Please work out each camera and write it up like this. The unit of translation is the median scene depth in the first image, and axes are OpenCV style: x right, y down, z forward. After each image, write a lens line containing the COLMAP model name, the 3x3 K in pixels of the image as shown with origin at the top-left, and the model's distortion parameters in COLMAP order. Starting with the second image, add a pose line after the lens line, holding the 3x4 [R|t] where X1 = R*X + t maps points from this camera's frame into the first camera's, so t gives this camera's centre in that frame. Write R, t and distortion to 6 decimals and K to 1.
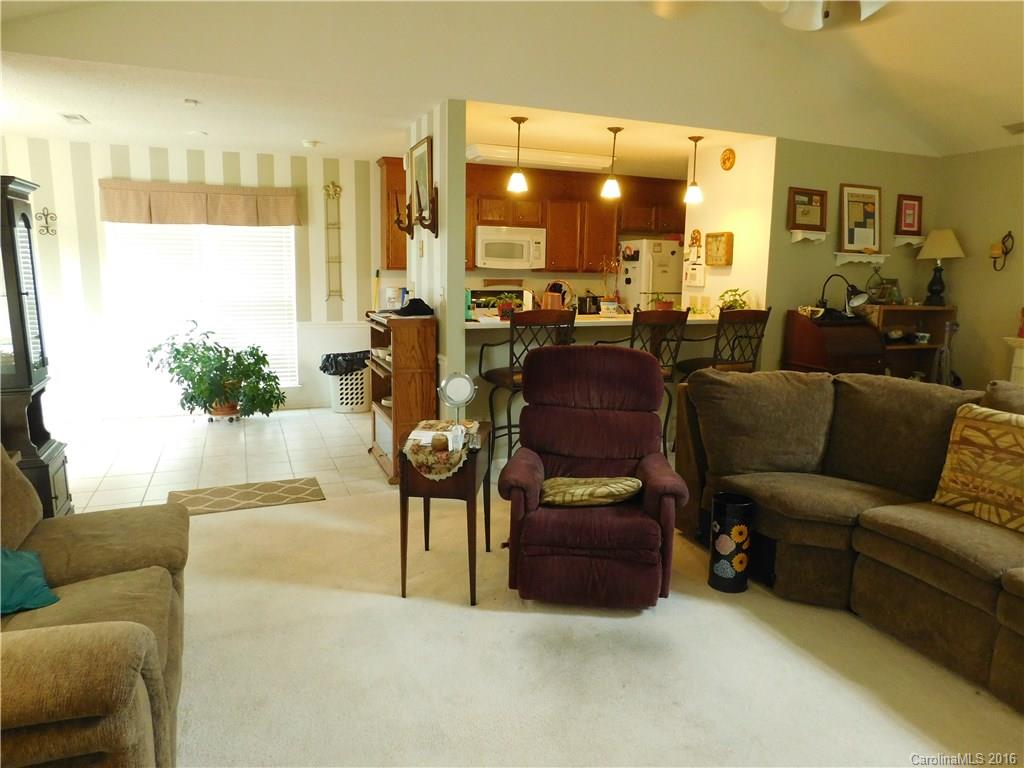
lens RADIAL K [[670.2, 0, 513.4], [0, 670.2, 388.8], [0, 0, 1]] dist [-0.068796, 0.015778]
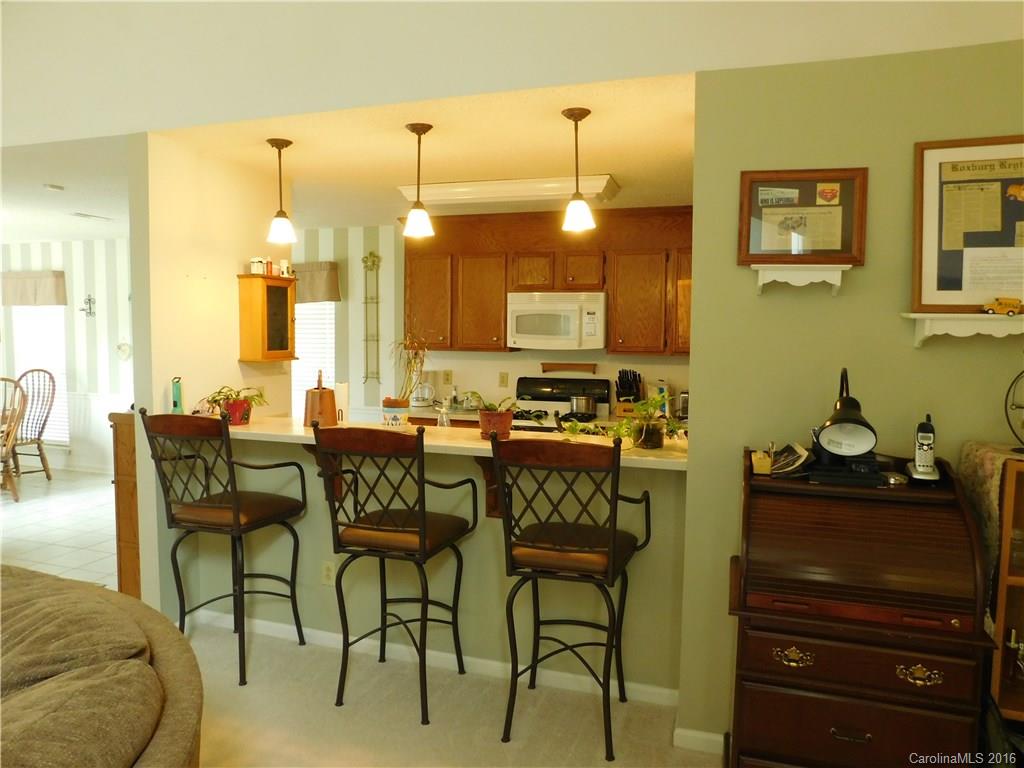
lens RADIAL K [[670.2, 0, 509.5], [0, 670.2, 378.8], [0, 0, 1]] dist [-0.068796, 0.015778]
pose [[0.773408, 0.033093, -0.633045, 0.450310], [-0.111420, 0.990186, -0.084362, -0.087062], [0.624040, 0.135780, 0.769505, 0.445420]]
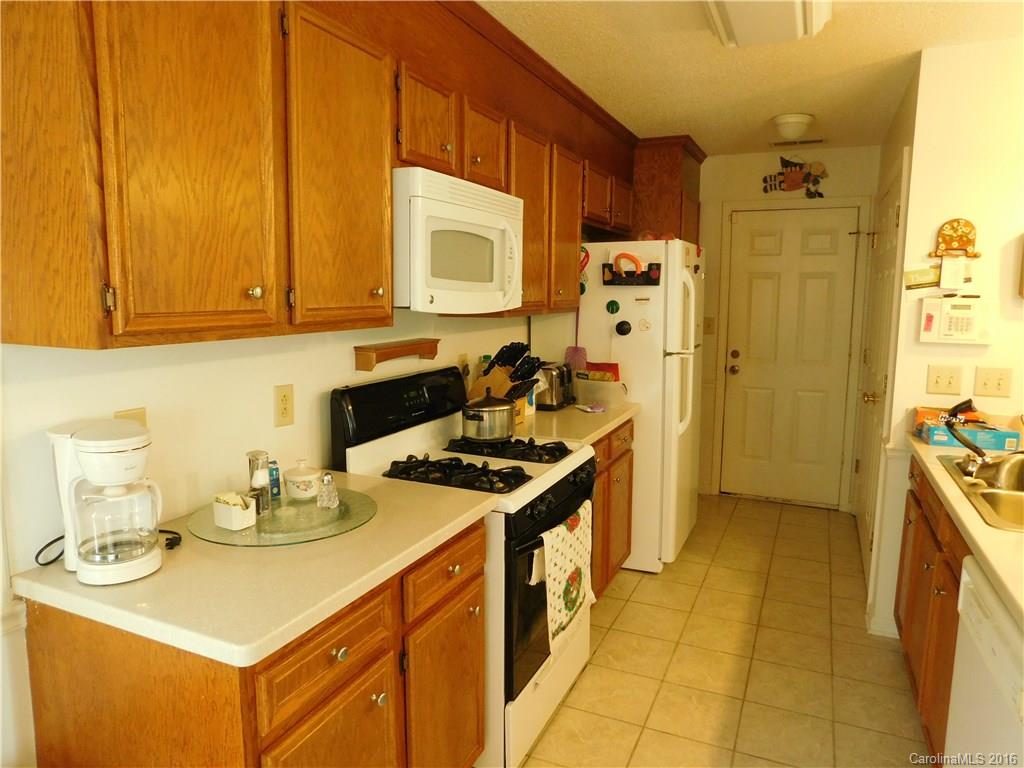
lens RADIAL K [[670.2, 0, 511.4], [0, 670.2, 383.7], [0, 0, 1]] dist [-0.068796, 0.015778]
pose [[0.724662, -0.106626, 0.680806, -0.227550], [0.129905, 0.991381, 0.016994, -0.158132], [-0.676750, 0.076125, 0.732267, 0.801003]]
